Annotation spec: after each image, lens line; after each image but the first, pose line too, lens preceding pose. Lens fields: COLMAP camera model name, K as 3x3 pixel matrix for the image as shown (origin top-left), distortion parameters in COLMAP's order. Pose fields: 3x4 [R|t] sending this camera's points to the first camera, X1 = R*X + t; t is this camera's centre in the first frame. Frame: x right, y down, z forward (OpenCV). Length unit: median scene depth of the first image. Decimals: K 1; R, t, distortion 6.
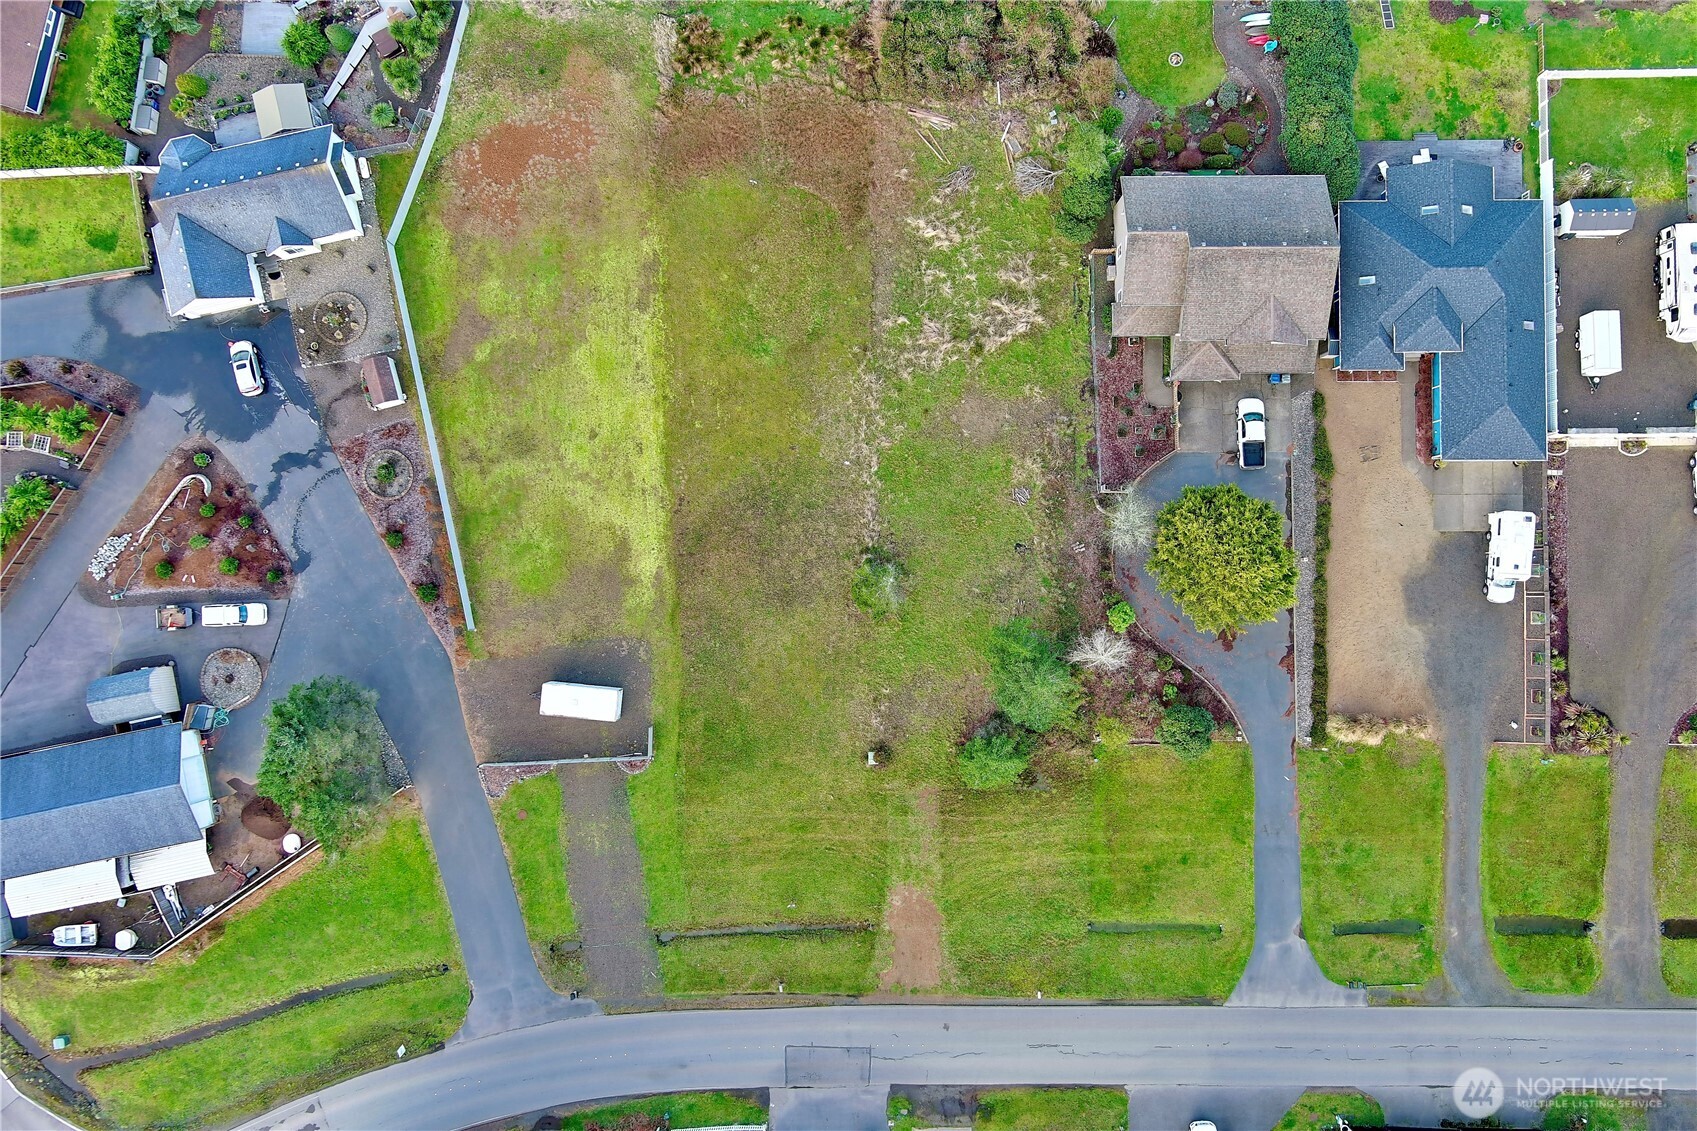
lens RADIAL K [[1315.8, 0, 845.4], [0, 1315.8, 570.5], [0, 0, 1]] dist [0.024574, -0.027342]
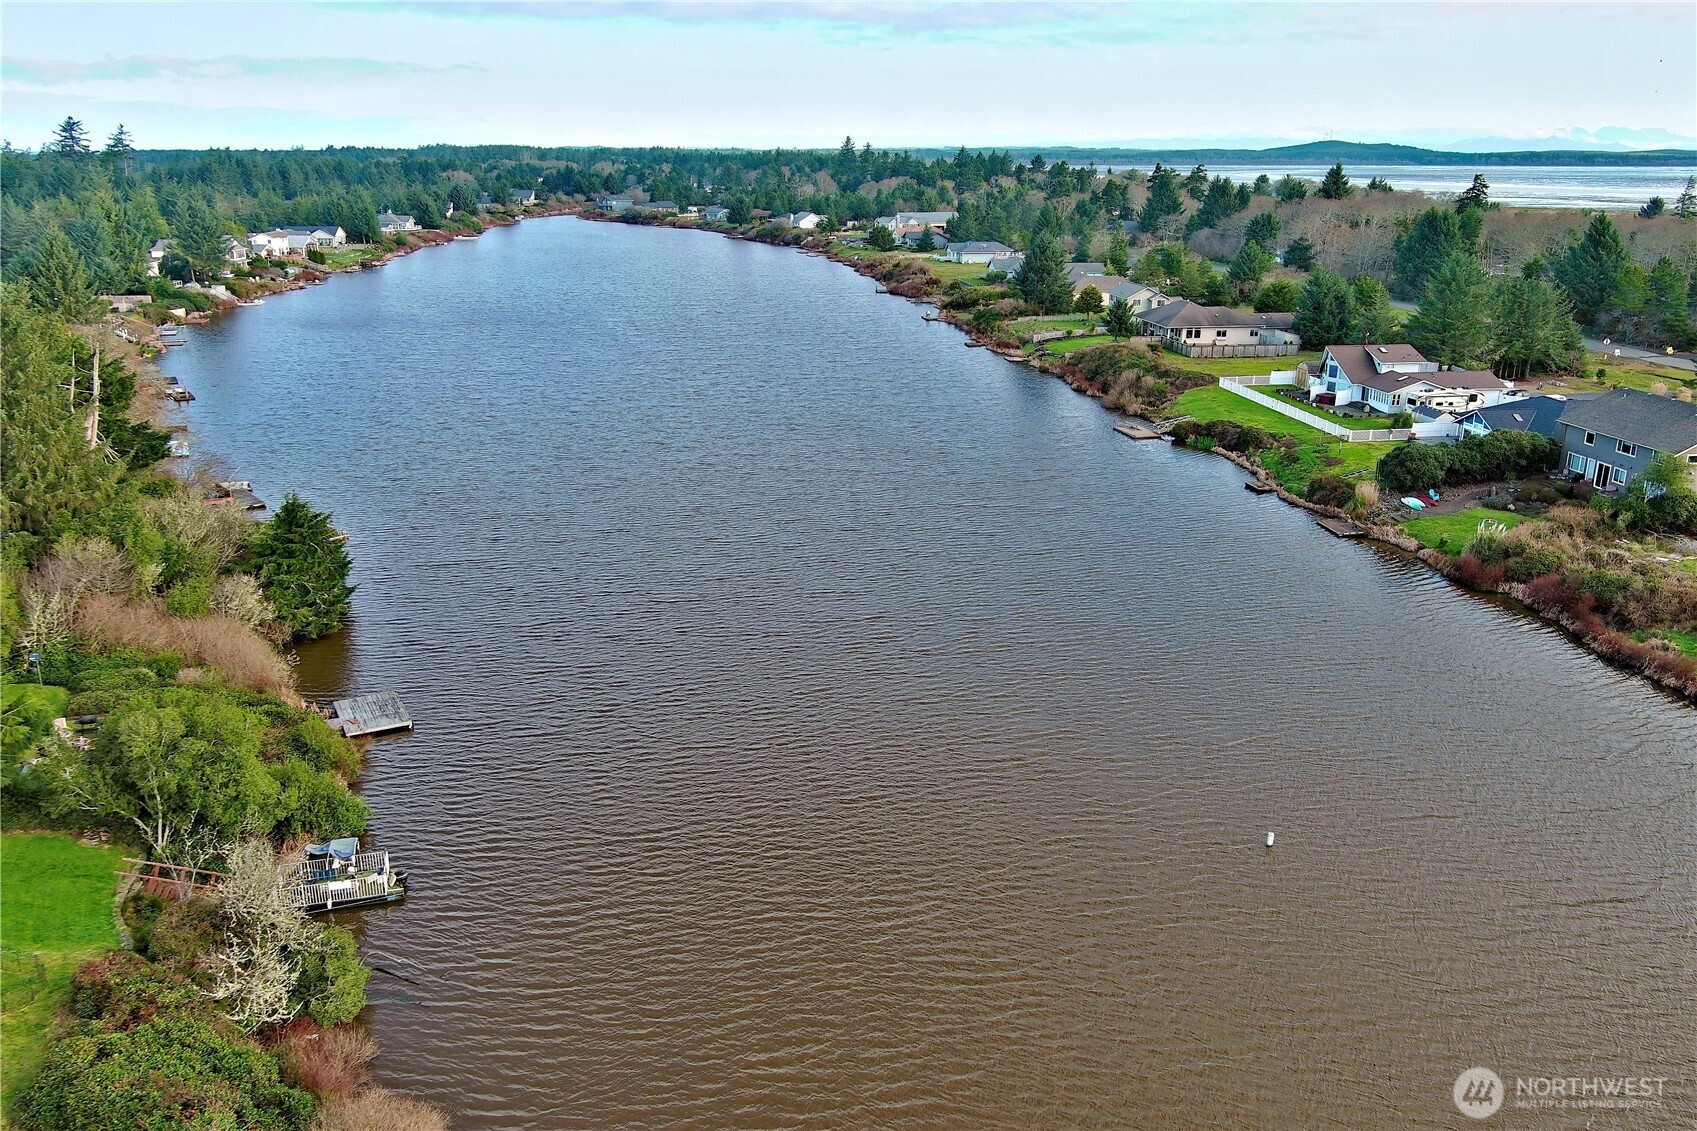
lens RADIAL K [[1315.8, 0, 841.1], [0, 1315.8, 560.1], [0, 0, 1]] dist [0.024574, -0.027342]
pose [[-0.137826, -0.288413, 0.947535, -0.737179], [0.990144, -0.016078, 0.139130, -1.093580], [-0.024892, 0.957371, 0.287786, 0.744789]]
